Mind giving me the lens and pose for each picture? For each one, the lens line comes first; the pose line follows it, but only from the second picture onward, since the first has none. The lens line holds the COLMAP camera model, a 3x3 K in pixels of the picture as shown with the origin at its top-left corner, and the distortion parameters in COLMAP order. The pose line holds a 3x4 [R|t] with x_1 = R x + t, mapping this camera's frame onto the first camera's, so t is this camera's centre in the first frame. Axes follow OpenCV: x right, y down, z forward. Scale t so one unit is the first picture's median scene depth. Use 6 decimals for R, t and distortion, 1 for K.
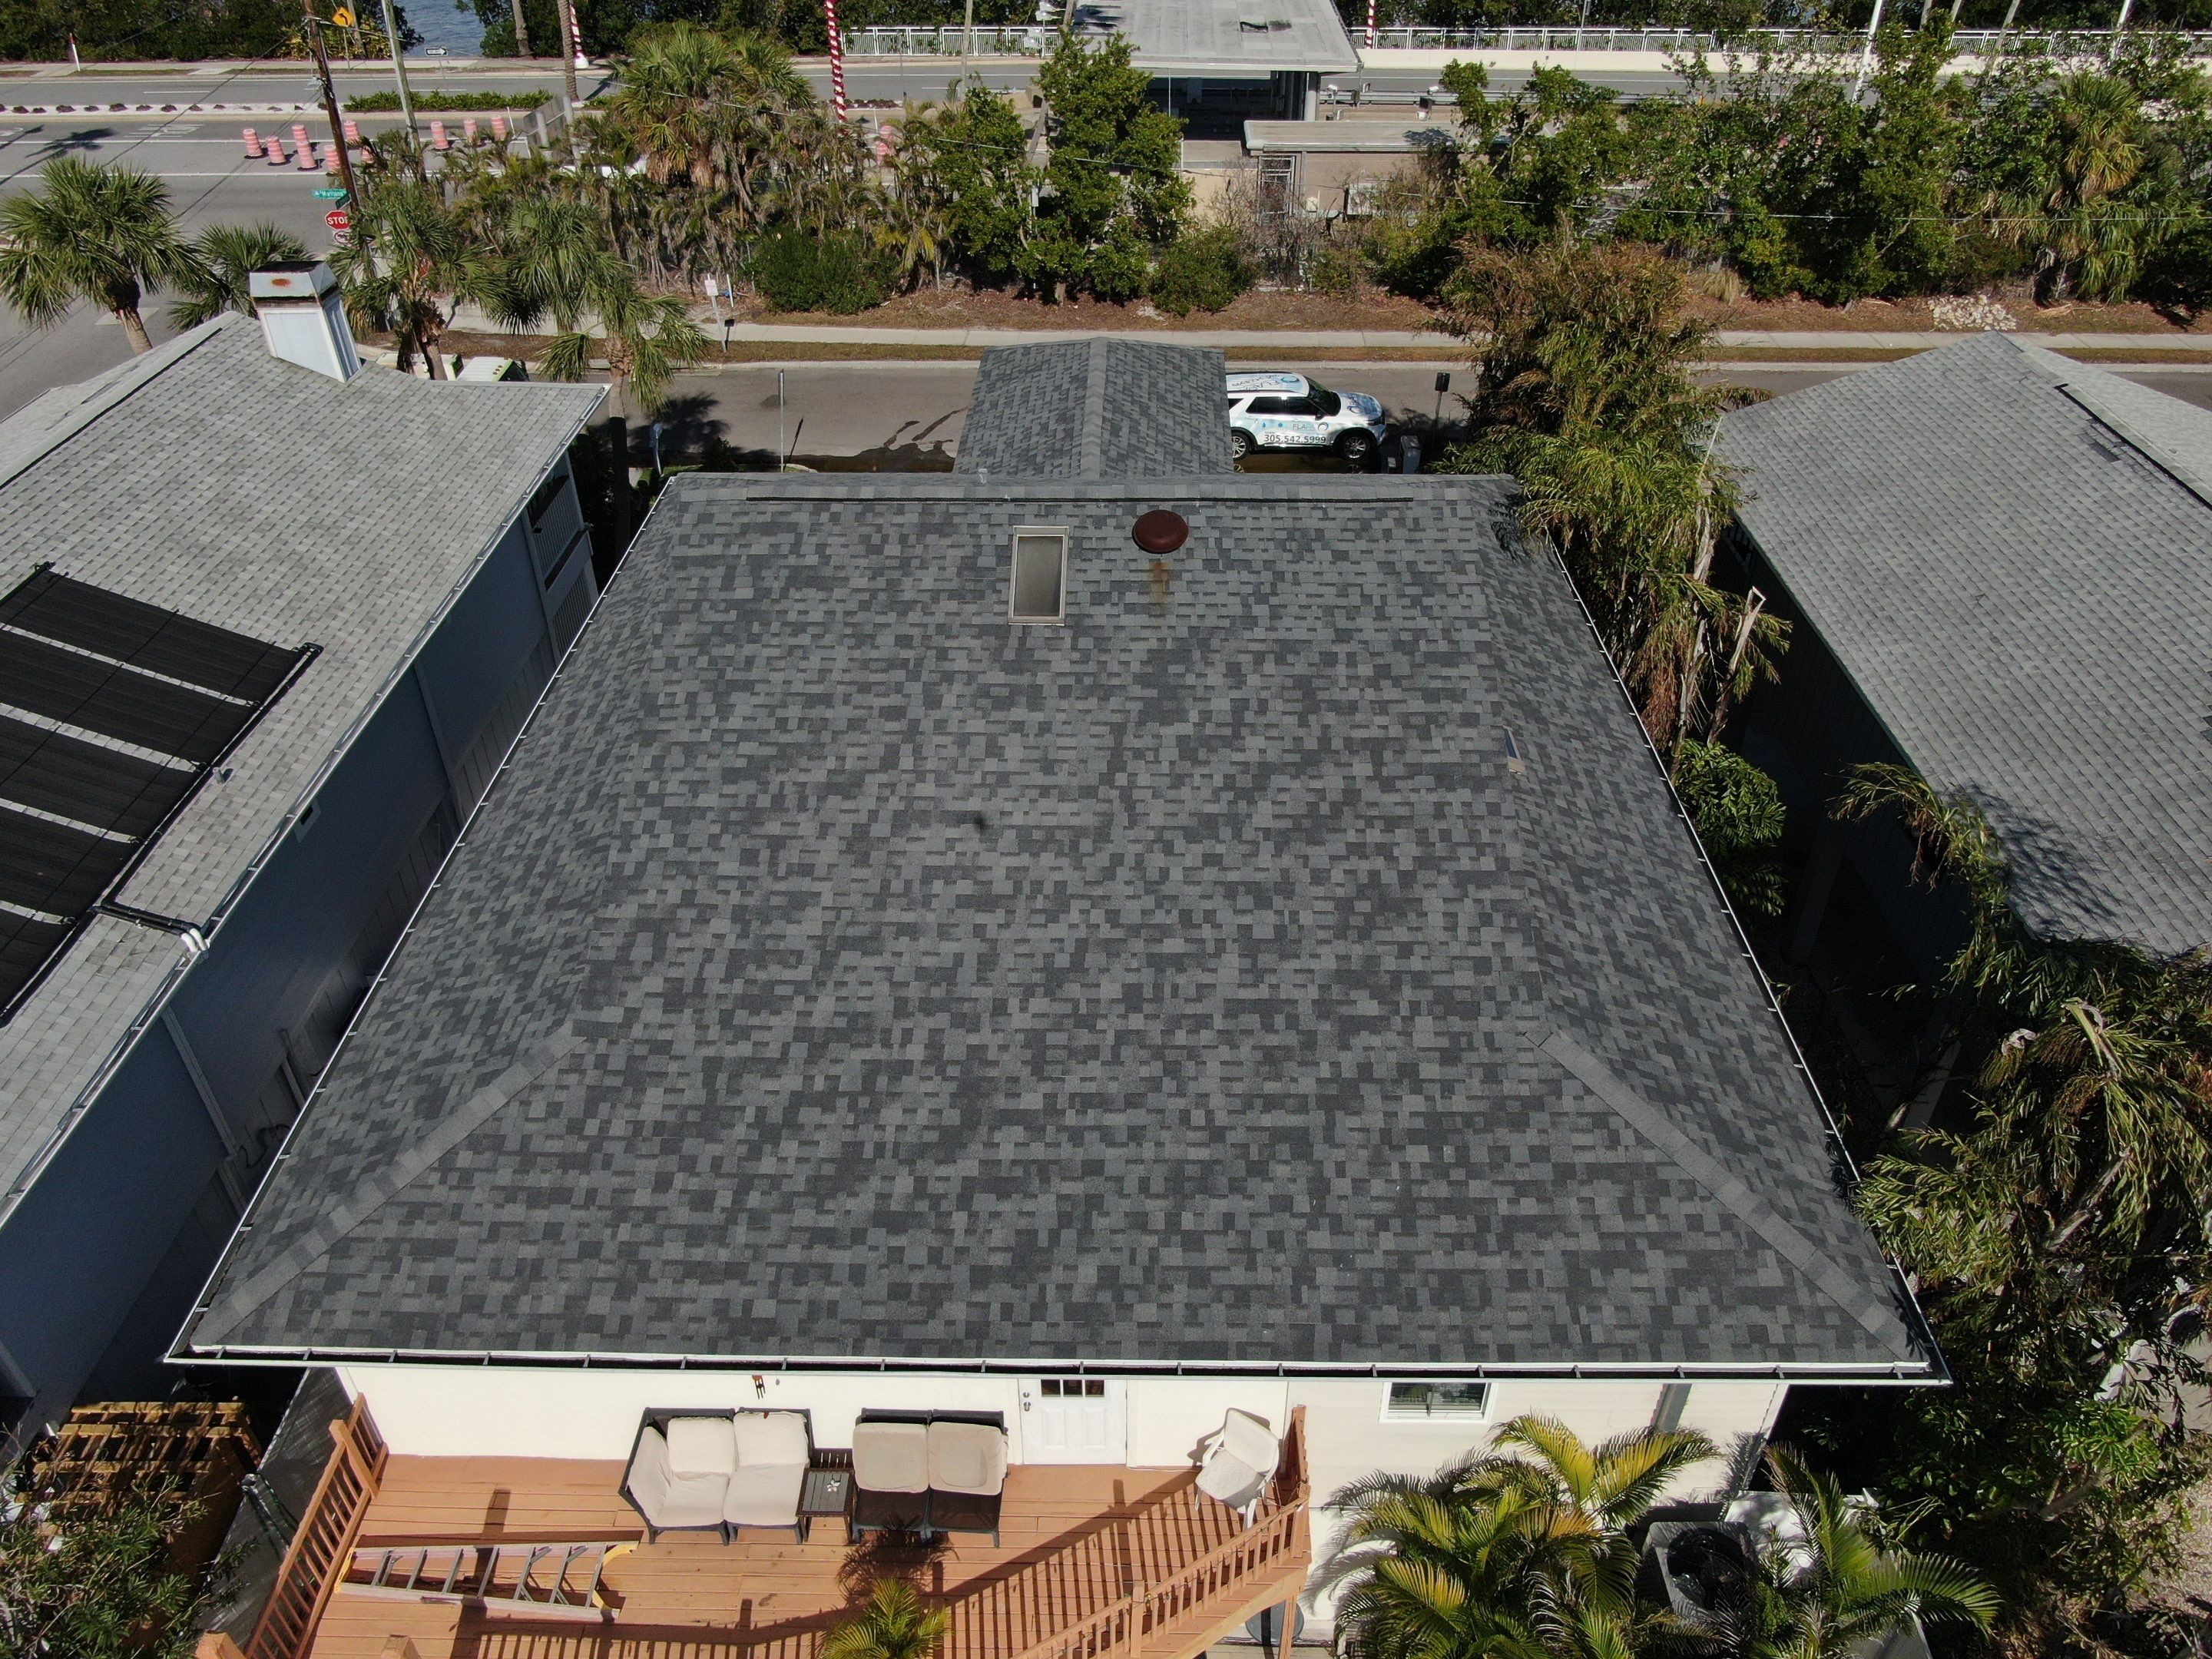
lens RADIAL K [[1584.5, 0, 1109.4], [0, 1584.5, 831.3], [0, 0, 1]] dist [-0.023402, 0.009492]
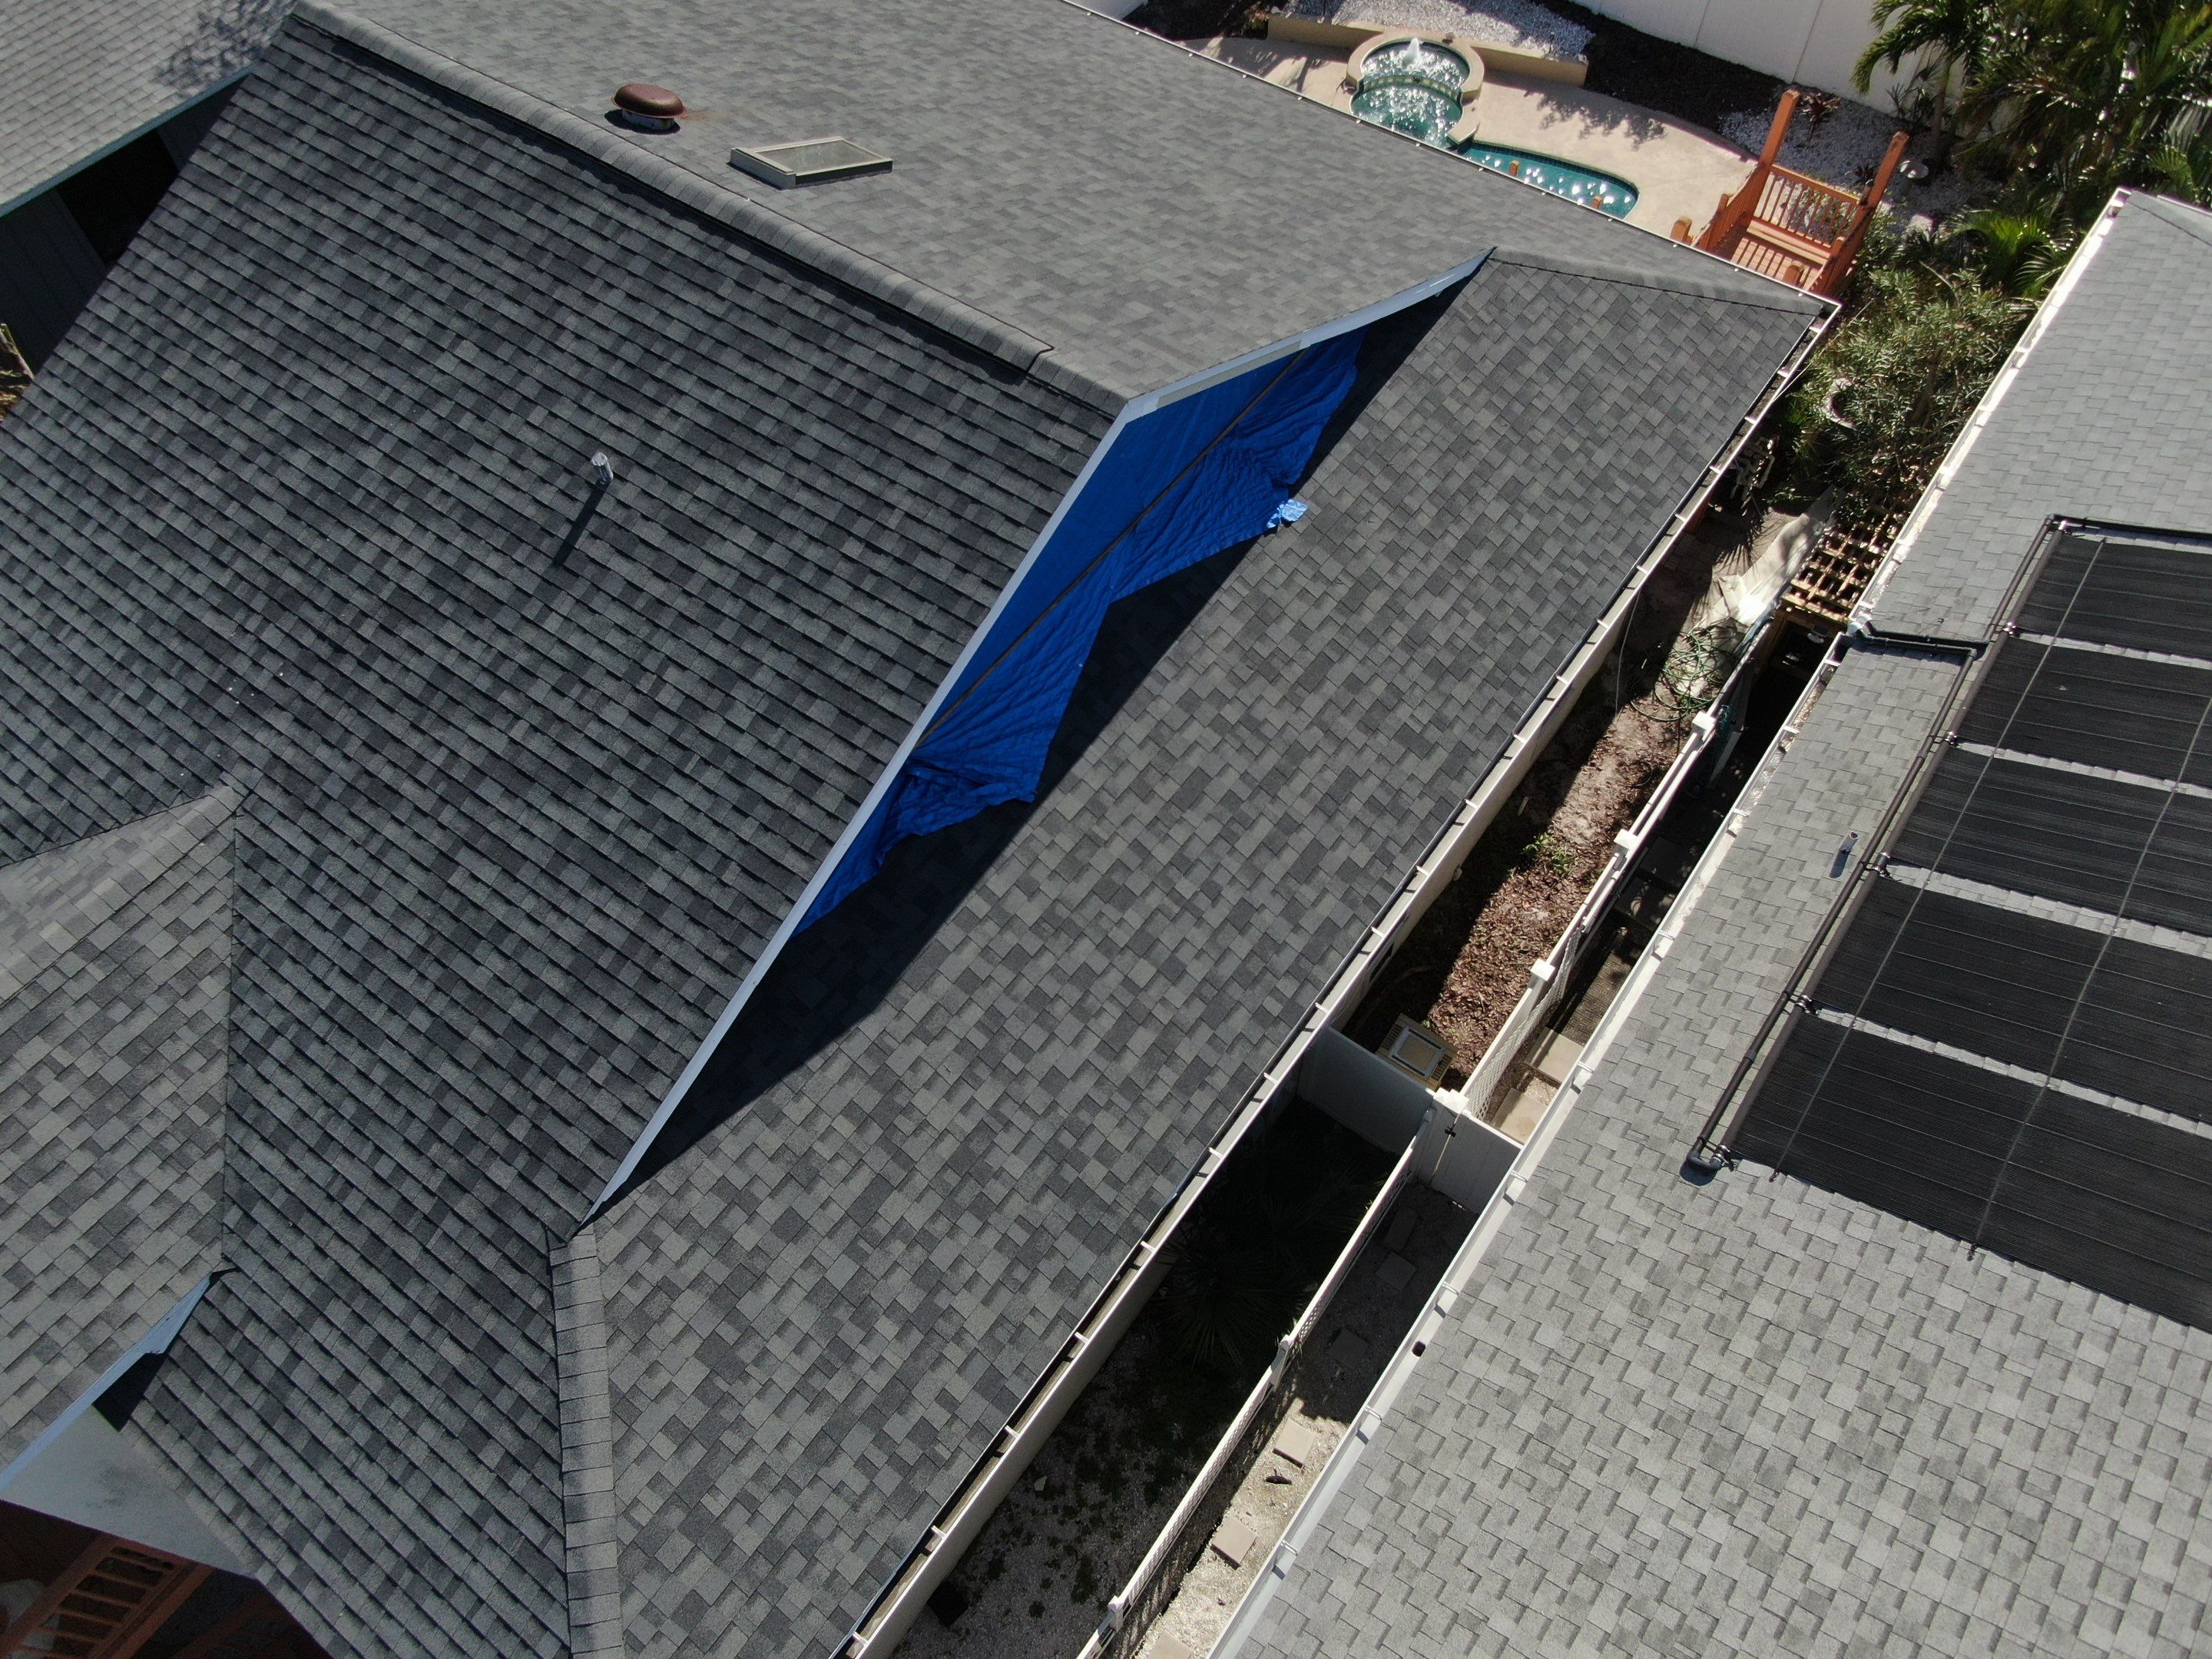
lens RADIAL K [[1584.5, 0, 1109.4], [0, 1584.5, 831.3], [0, 0, 1]] dist [-0.023402, 0.009492]
pose [[-0.814155, -0.474493, 0.334676, -0.621563], [0.359934, 0.039872, 0.932126, -0.881991], [-0.455631, 0.879356, 0.138324, 1.220250]]
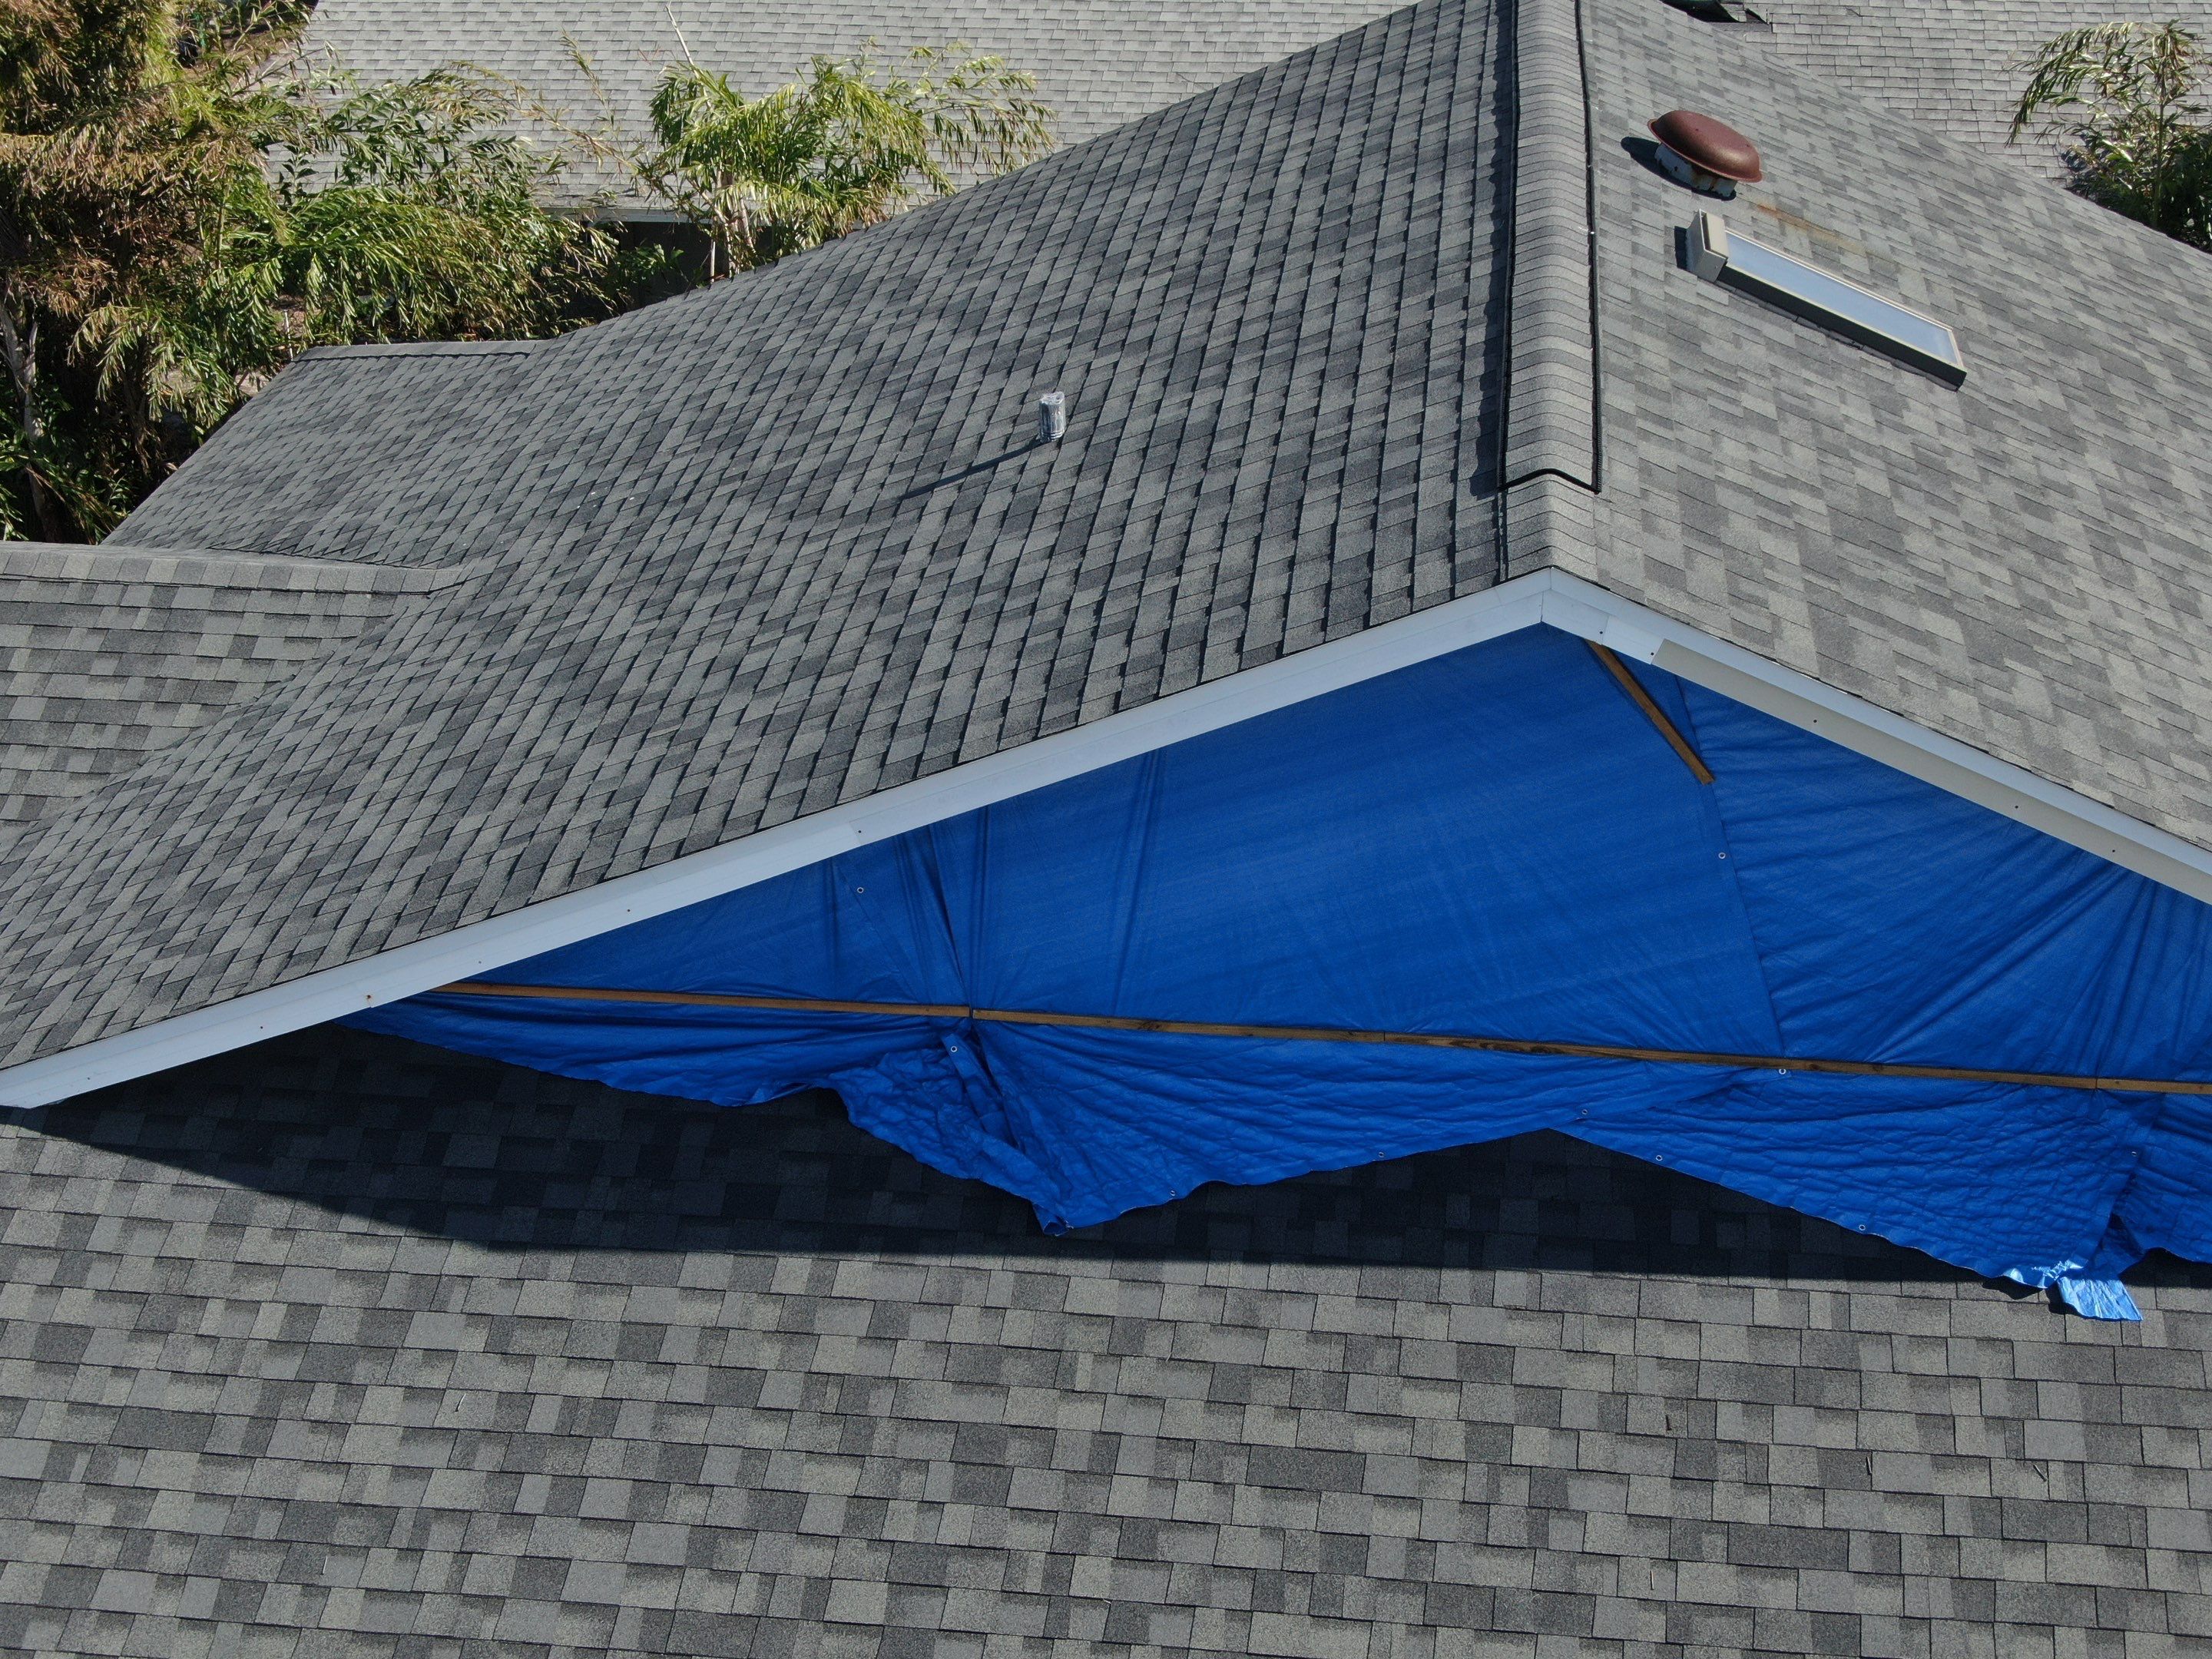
lens RADIAL K [[3177.6, 0, 1106.0], [0, 3177.6, 829.5], [0, 0, 1]] dist [0.286489, -1.491826]
pose [[0.109865, -0.457304, 0.882498, -0.939765], [0.592782, 0.742836, 0.311135, -0.470083], [-0.797834, 0.488946, 0.352693, 1.010951]]
